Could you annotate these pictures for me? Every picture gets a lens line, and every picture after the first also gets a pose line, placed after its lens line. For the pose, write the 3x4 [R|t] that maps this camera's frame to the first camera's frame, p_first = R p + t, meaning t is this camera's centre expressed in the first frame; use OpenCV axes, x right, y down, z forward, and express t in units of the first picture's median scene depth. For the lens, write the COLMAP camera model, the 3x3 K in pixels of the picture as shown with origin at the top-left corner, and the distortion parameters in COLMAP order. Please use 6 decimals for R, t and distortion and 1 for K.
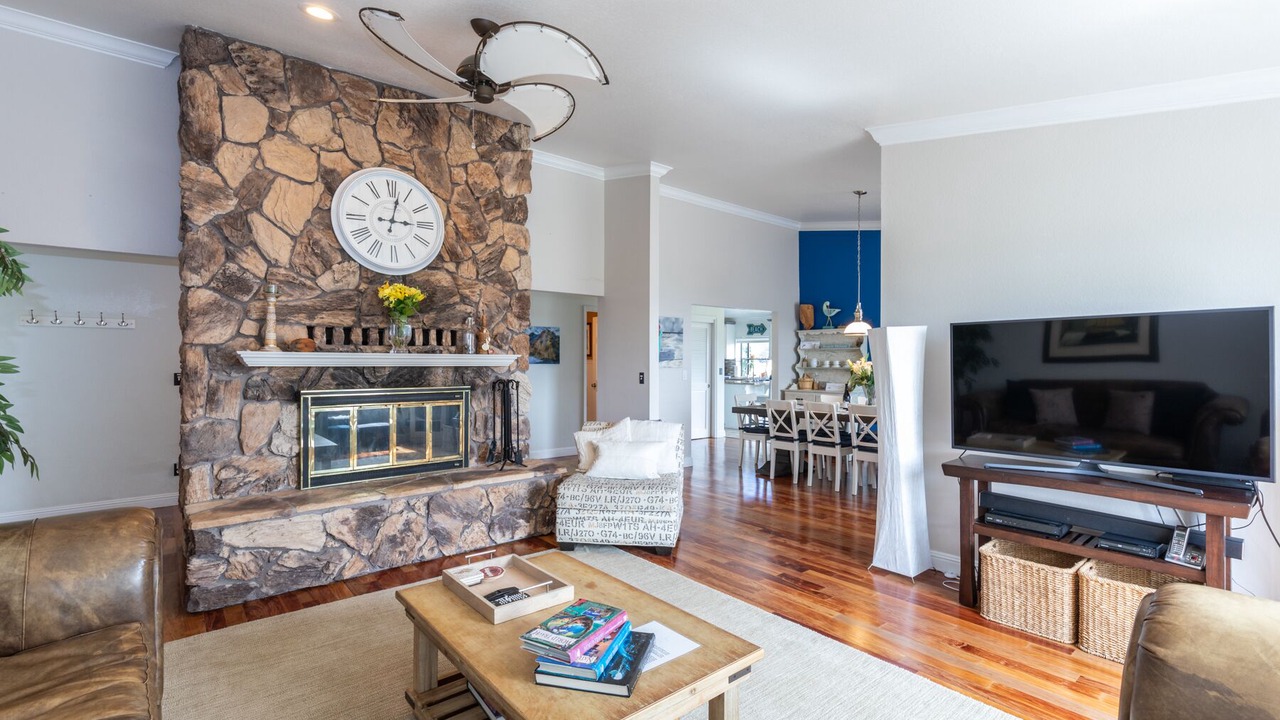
lens RADIAL K [[574.4, 0, 649.5], [0, 574.4, 357.0], [0, 0, 1]] dist [0.011278, -0.000399]
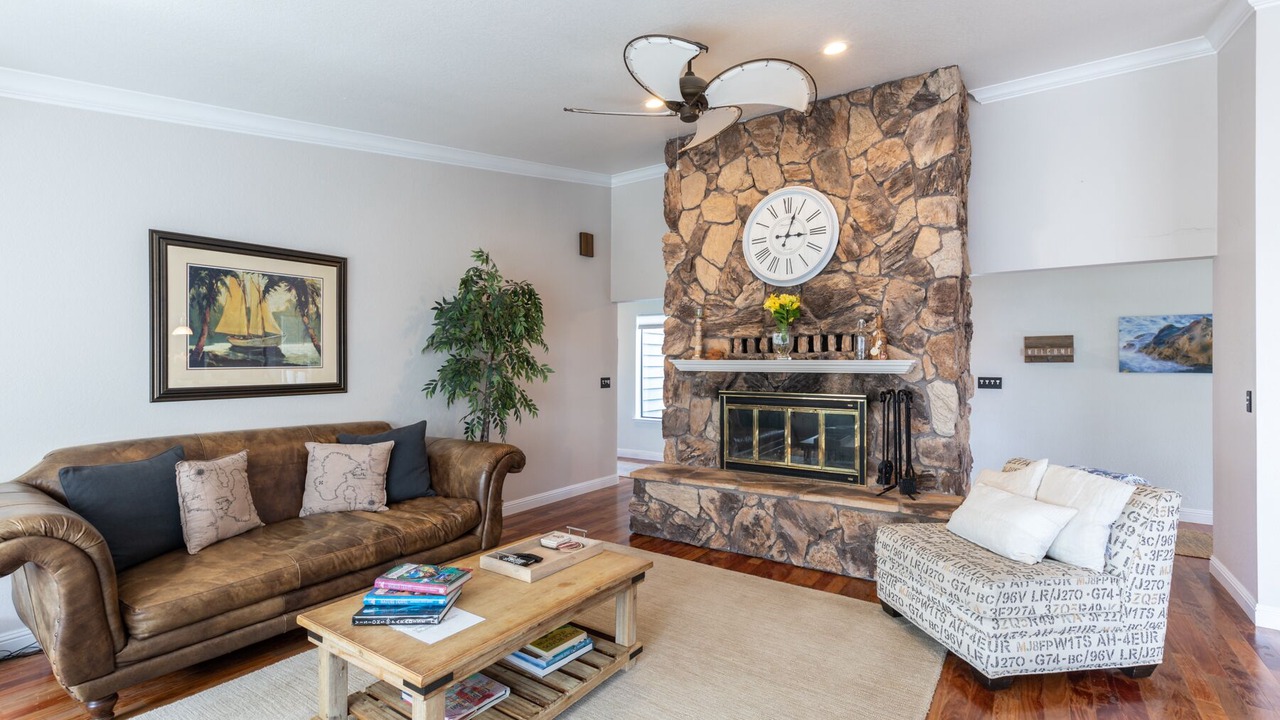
lens RADIAL K [[574.4, 0, 647.8], [0, 574.4, 358.6], [0, 0, 1]] dist [0.011278, -0.000399]
pose [[0.265318, -0.012507, -0.964080, 0.531599], [0.003761, 0.999922, -0.011937, 0.002867], [0.964154, -0.000459, 0.265344, 0.492299]]
